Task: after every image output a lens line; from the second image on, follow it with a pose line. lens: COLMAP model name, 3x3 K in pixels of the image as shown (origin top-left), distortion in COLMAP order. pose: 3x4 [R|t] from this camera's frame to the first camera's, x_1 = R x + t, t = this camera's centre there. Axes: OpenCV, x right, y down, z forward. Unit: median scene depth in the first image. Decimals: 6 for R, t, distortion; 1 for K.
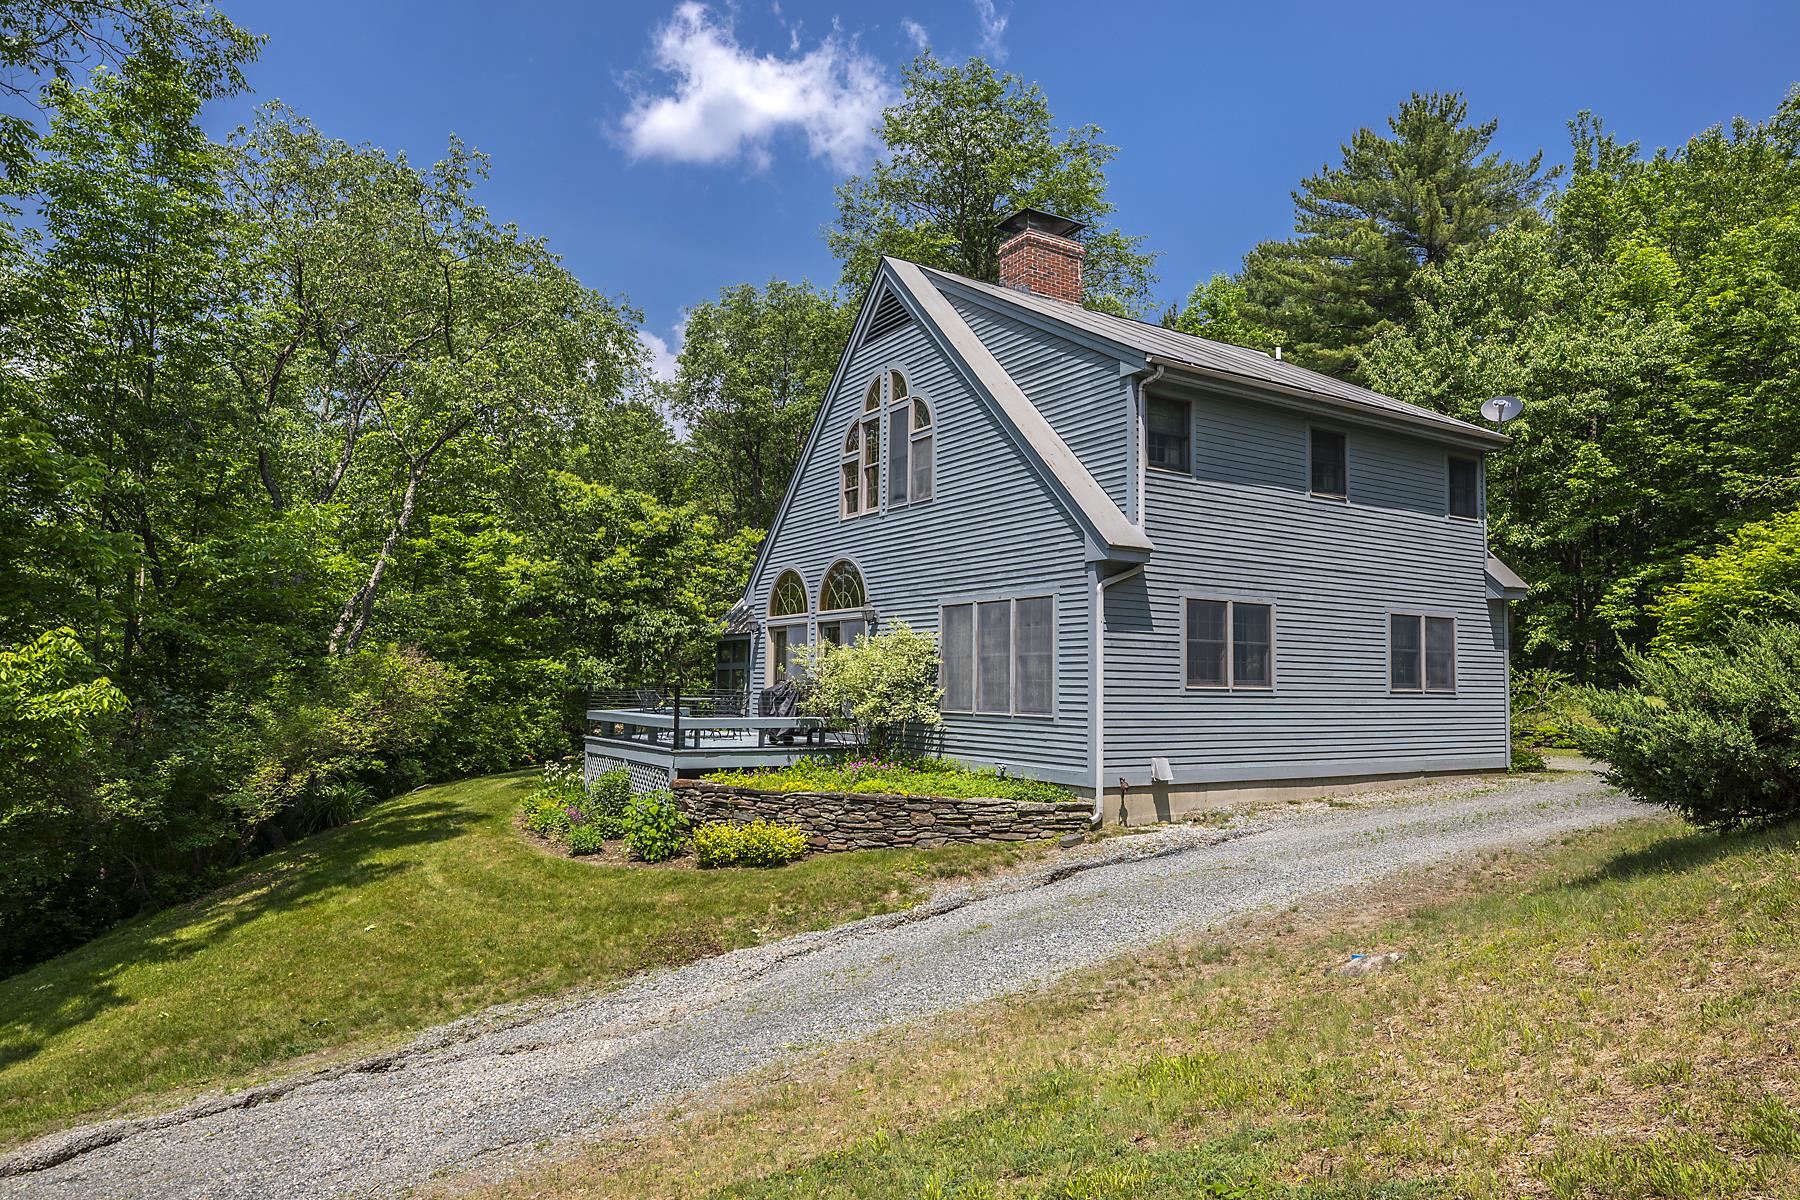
lens RADIAL K [[1138.5, 0, 904.1], [0, 1138.5, 606.1], [0, 0, 1]] dist [-0.004783, 0.006606]
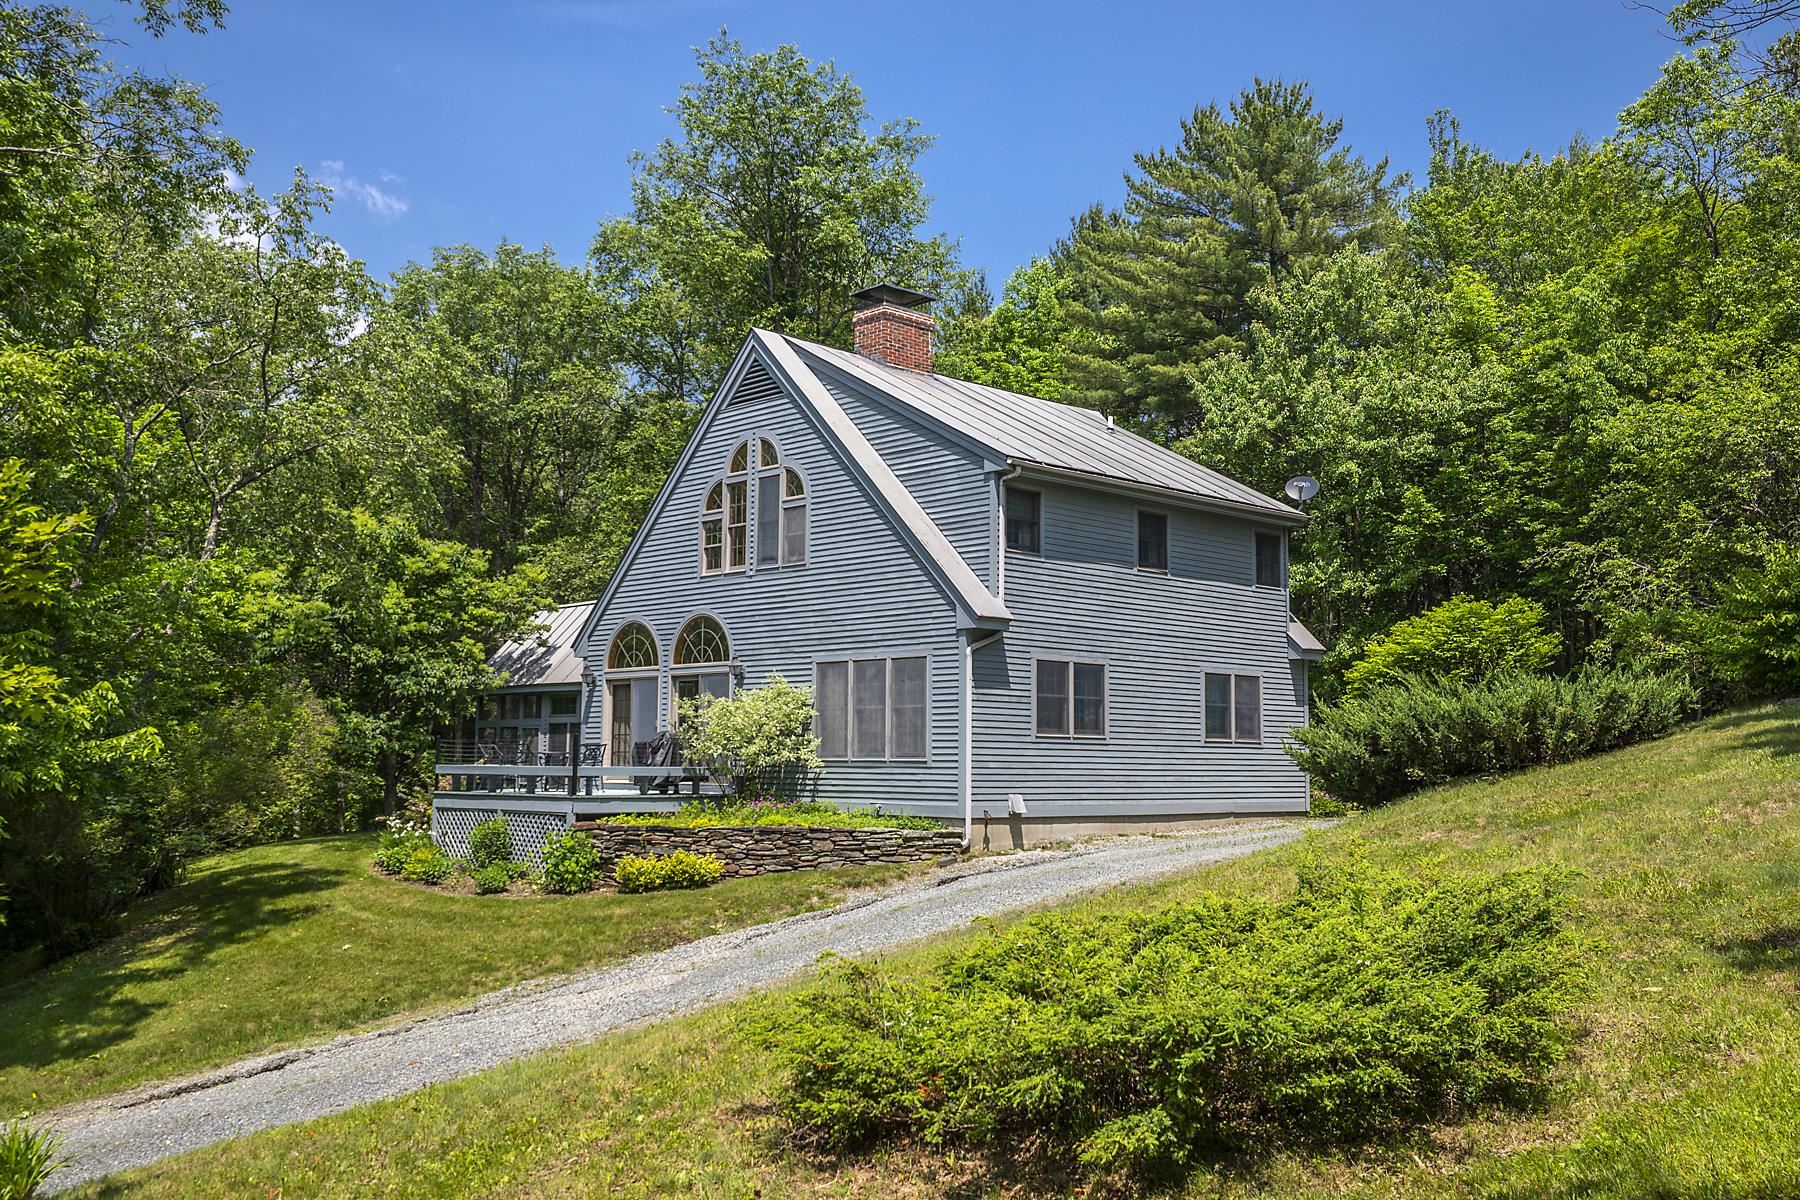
lens RADIAL K [[1655.7, 0, 910.8], [0, 1655.7, 589.0], [0, 0, 1]] dist [0.043958, 0.000000]
pose [[0.979299, 0.016088, 0.201781, -0.190162], [-0.009577, 0.999403, -0.033202, -0.018000], [-0.202194, 0.030582, 0.978868, -0.549706]]
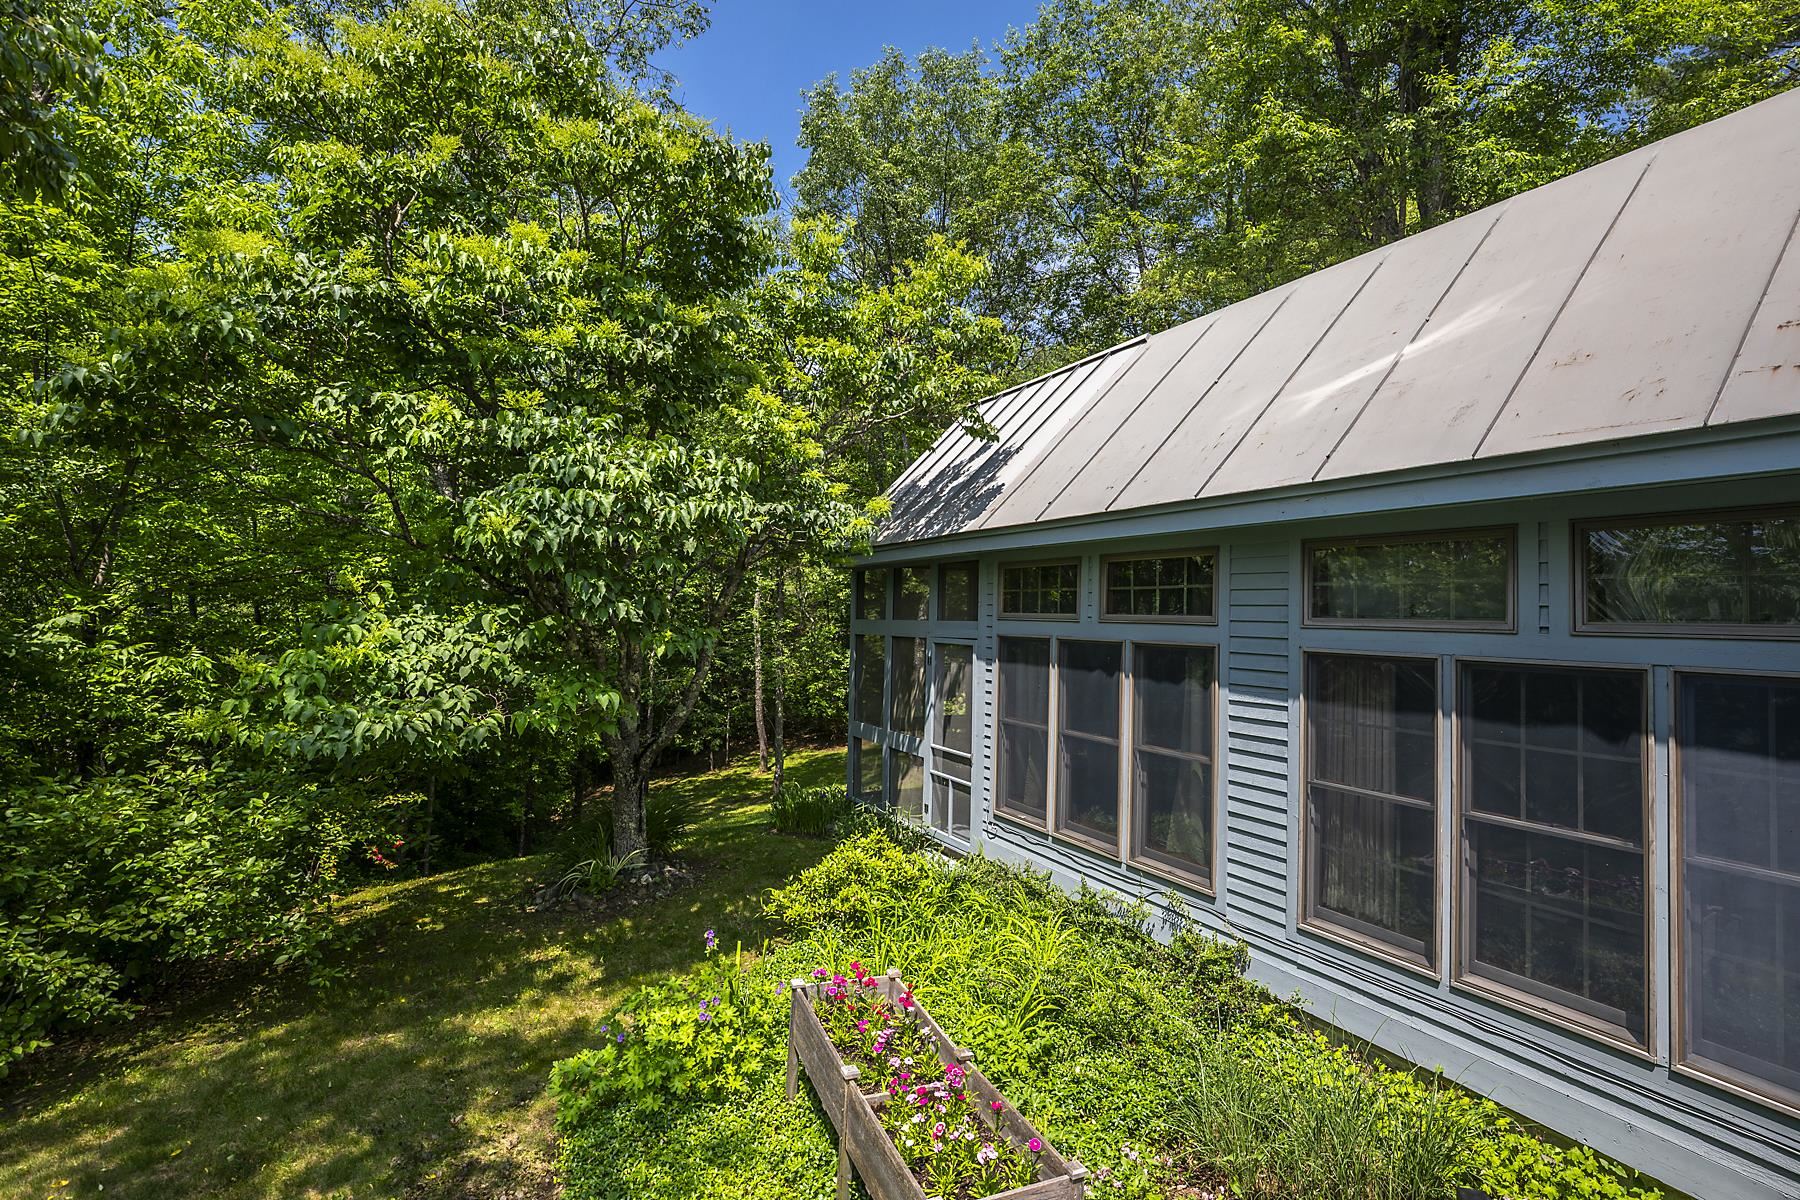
lens RADIAL K [[865.2, 0, 900.3], [0, 865.2, 594.1], [0, 0, 1]] dist [-0.023682, 0.002998]
pose [[0.994671, 0.005860, -0.102930, -0.218017], [-0.001055, 0.998910, 0.046674, 0.051273], [0.103091, -0.046317, 0.993593, 1.301021]]
